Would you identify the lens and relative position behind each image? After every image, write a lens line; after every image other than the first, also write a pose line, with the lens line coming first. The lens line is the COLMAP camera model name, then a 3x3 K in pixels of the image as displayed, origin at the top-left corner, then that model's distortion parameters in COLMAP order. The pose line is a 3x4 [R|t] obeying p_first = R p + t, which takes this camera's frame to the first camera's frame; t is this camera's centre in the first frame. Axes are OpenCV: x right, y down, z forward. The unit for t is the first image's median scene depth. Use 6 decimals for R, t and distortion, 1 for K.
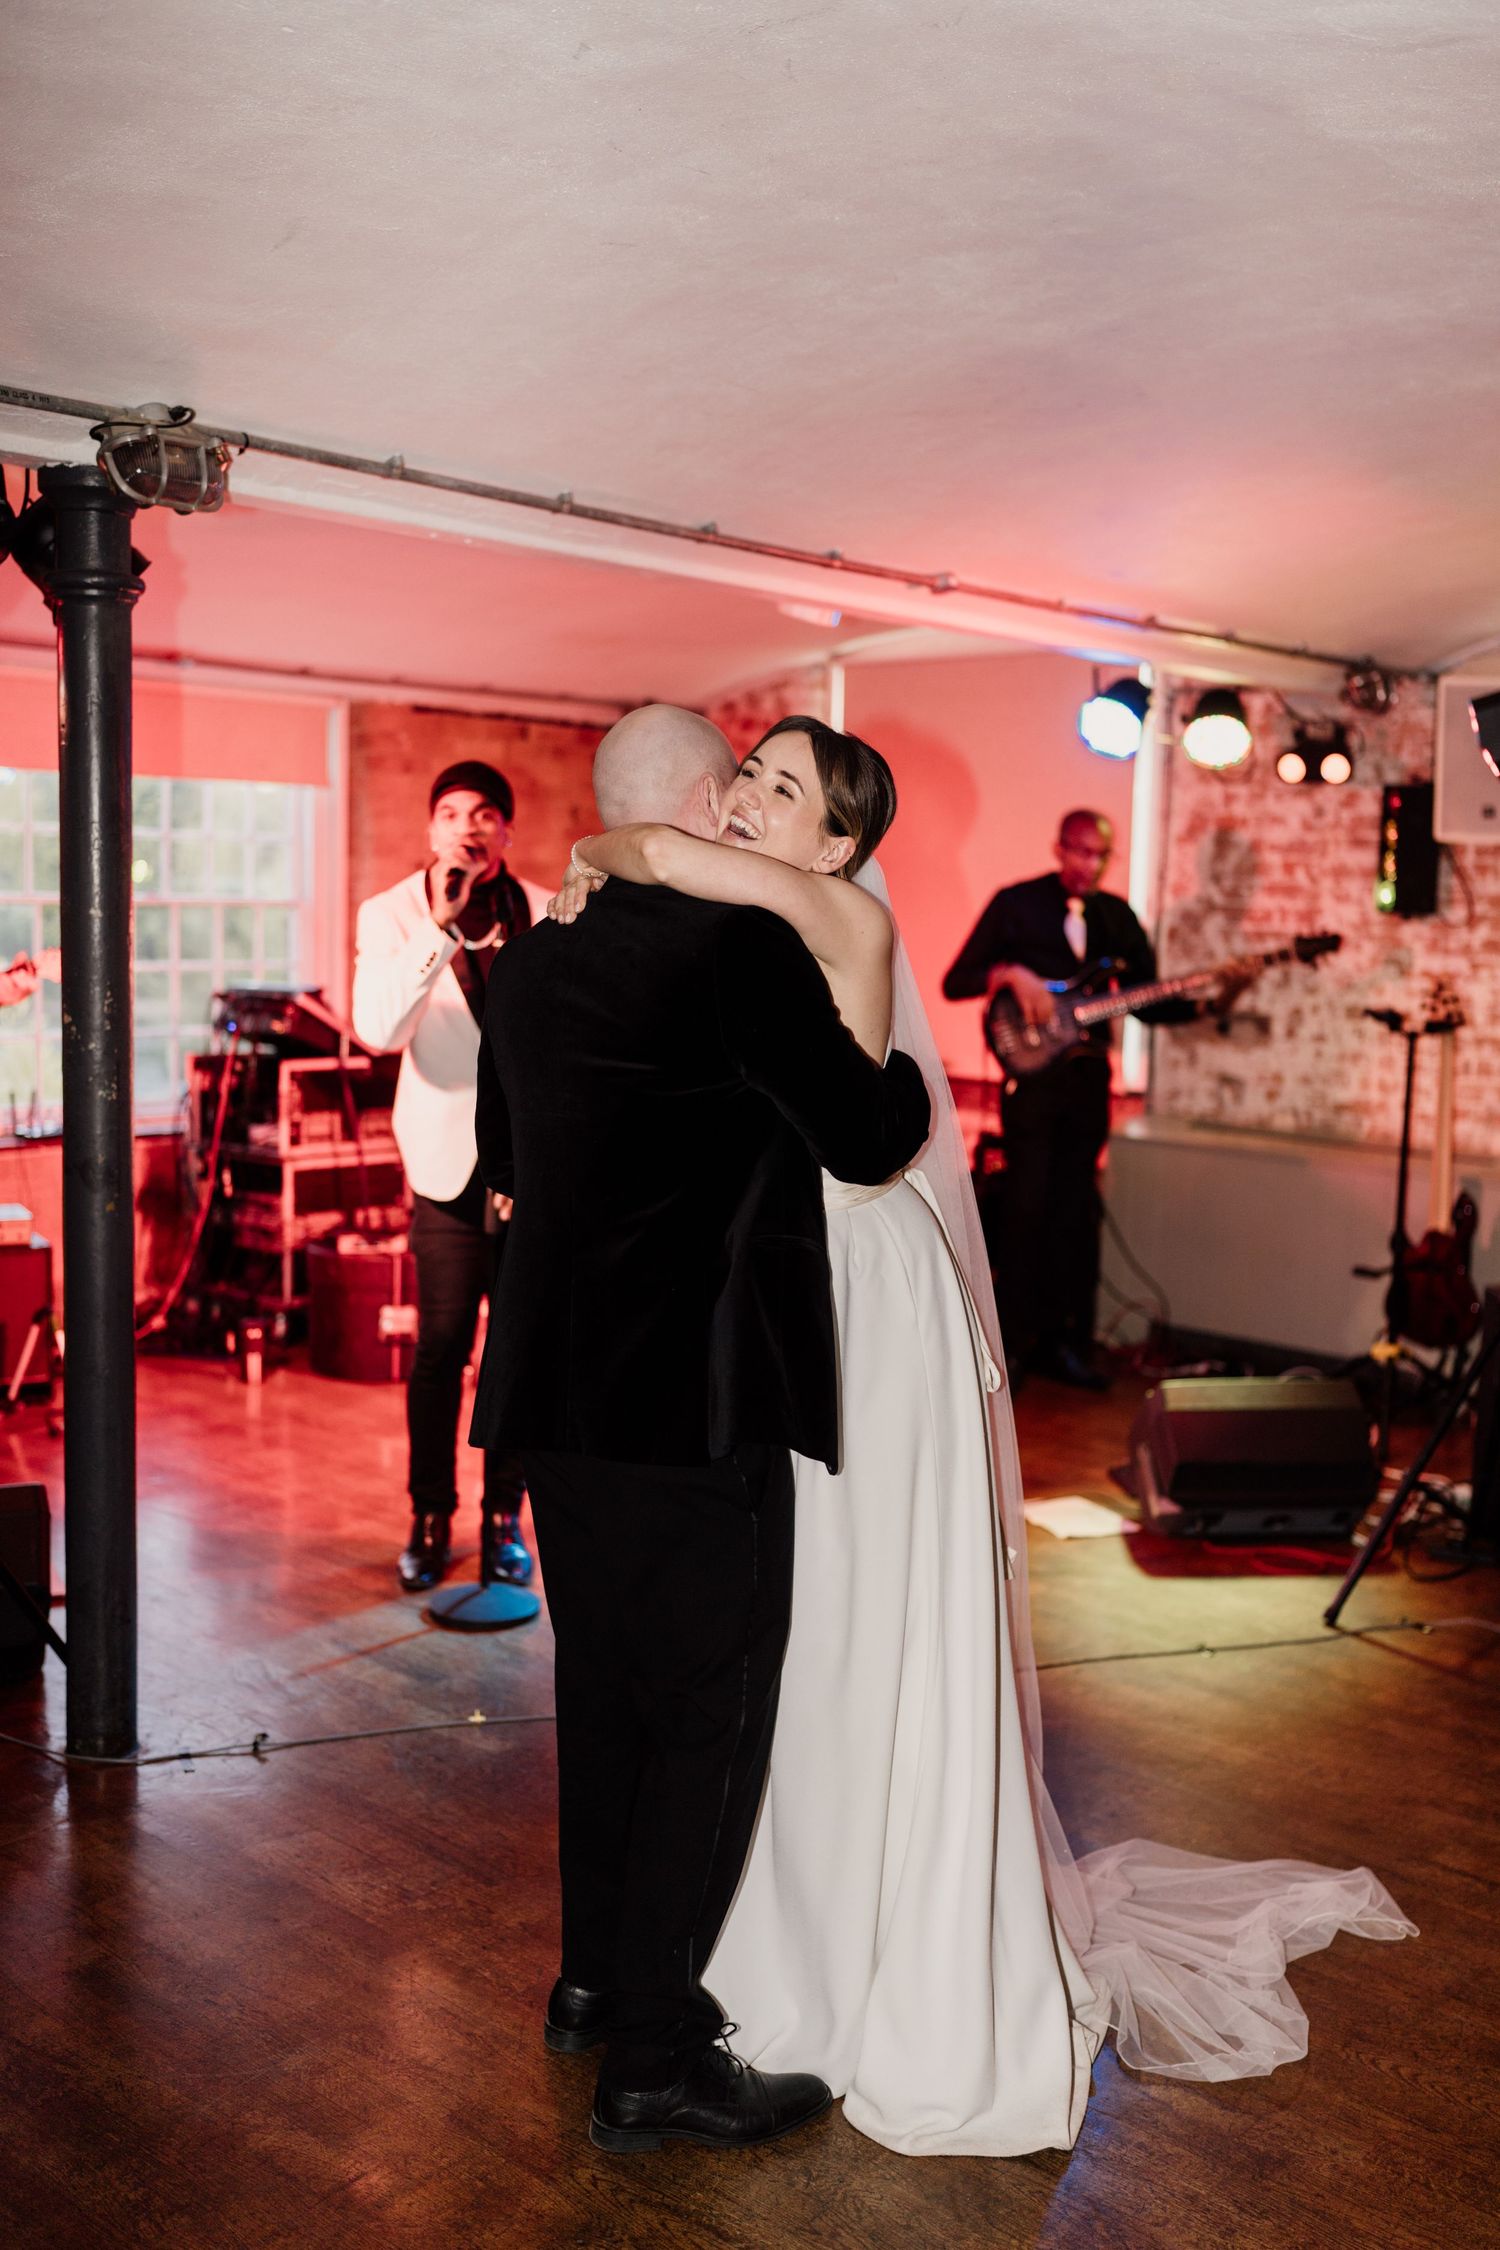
lens RADIAL K [[2222.5, 0, 750.0], [0, 2222.5, 1125.0], [0, 0, 1]] dist [0.005173, 0.020970]
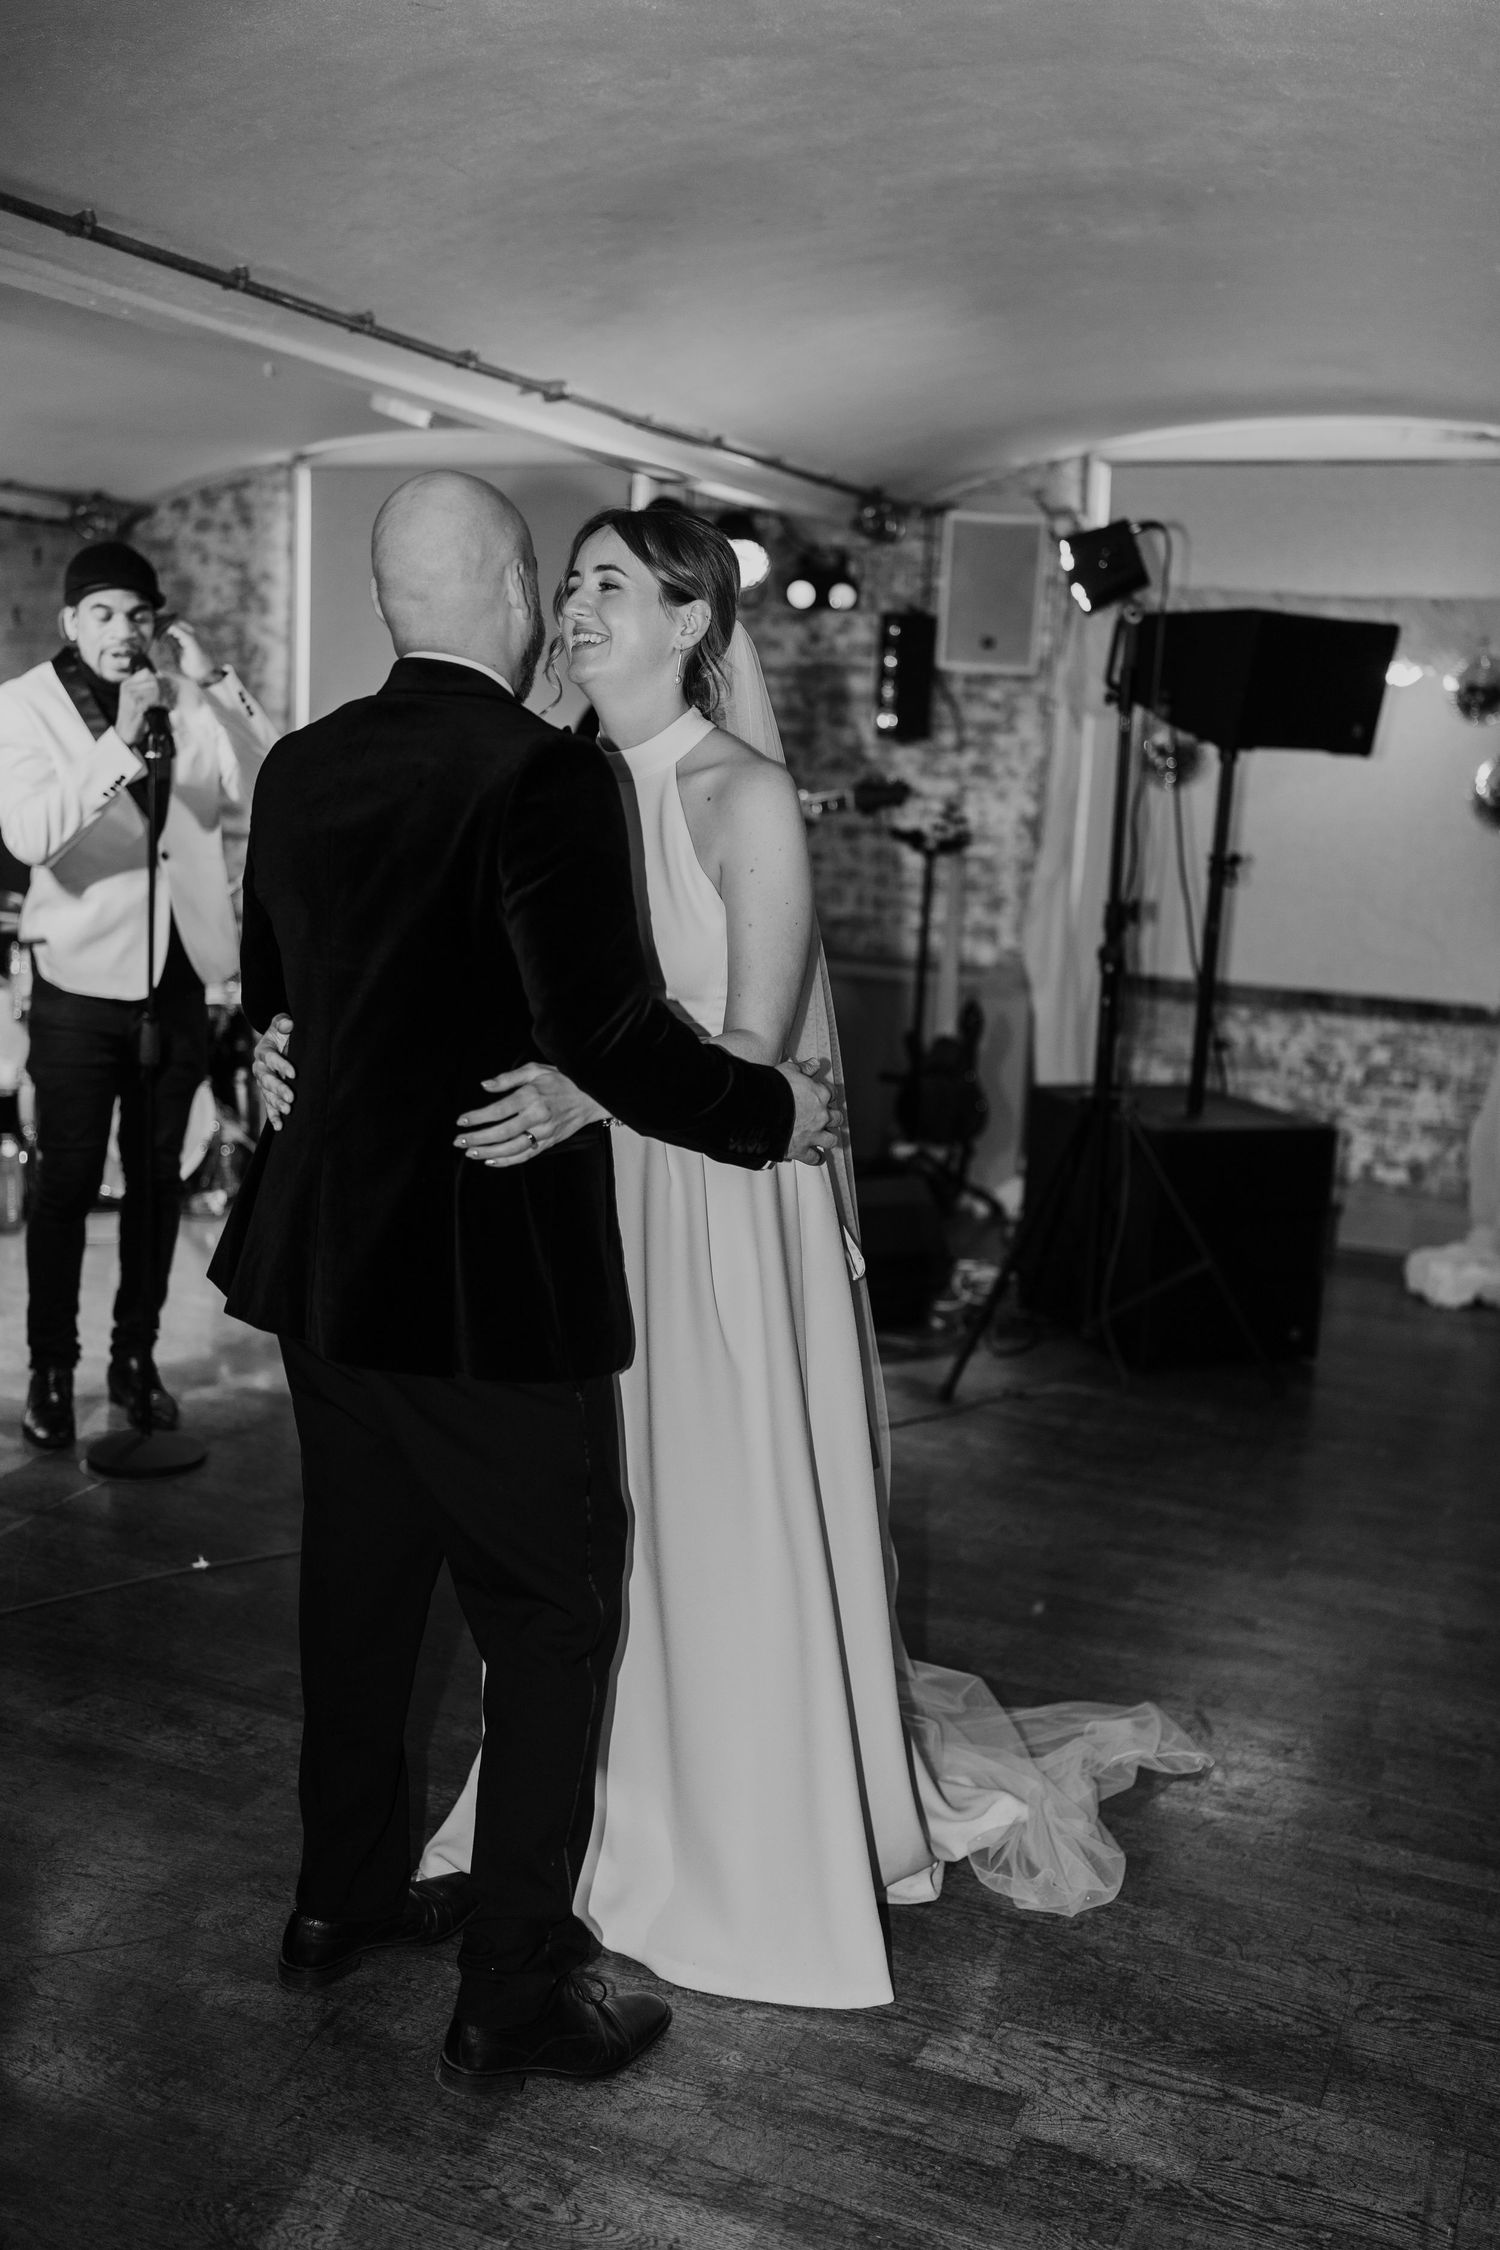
lens RADIAL K [[2222.5, 0, 750.0], [0, 2222.5, 1125.0], [0, 0, 1]] dist [0.005173, 0.020970]
pose [[0.945241, -0.040800, 0.323813, -0.129348], [0.014853, 0.996505, 0.082199, 0.000336], [-0.326035, -0.072888, 0.942544, 0.015849]]
